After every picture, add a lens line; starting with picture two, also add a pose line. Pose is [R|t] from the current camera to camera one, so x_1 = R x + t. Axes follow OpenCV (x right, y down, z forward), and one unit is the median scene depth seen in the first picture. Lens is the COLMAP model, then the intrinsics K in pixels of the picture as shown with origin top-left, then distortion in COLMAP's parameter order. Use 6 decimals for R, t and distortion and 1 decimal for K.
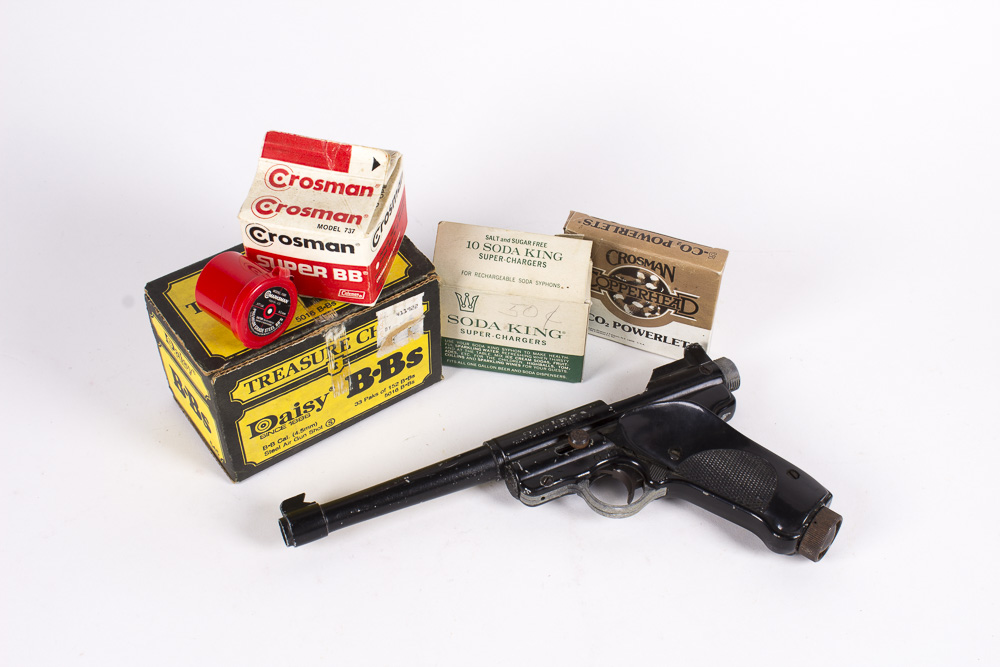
lens RADIAL K [[1291.1, 0, 500.1], [0, 1291.1, 333.4], [0, 0, 1]] dist [-0.023535, 0.000000]
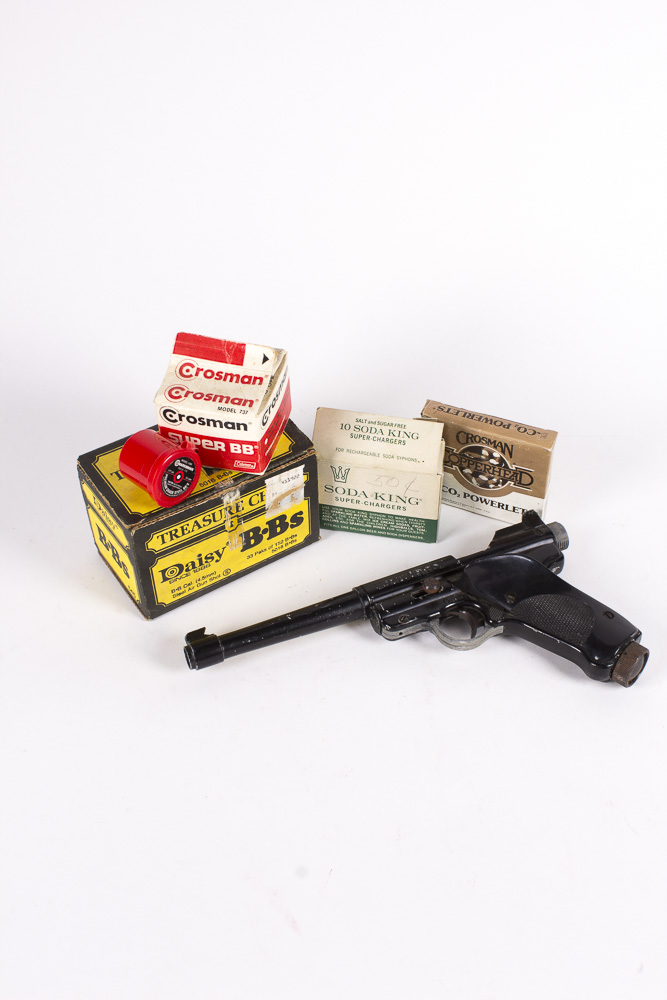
lens RADIAL K [[1238.5, 0, 333.5], [0, 1238.5, 499.9], [0, 0, 1]] dist [0.008591, 0.000000]
pose [[0.998855, 0.004698, -0.047604, 0.024671], [-0.006325, 0.999399, -0.034090, 0.041771], [0.047416, 0.034352, 0.998284, -0.166279]]
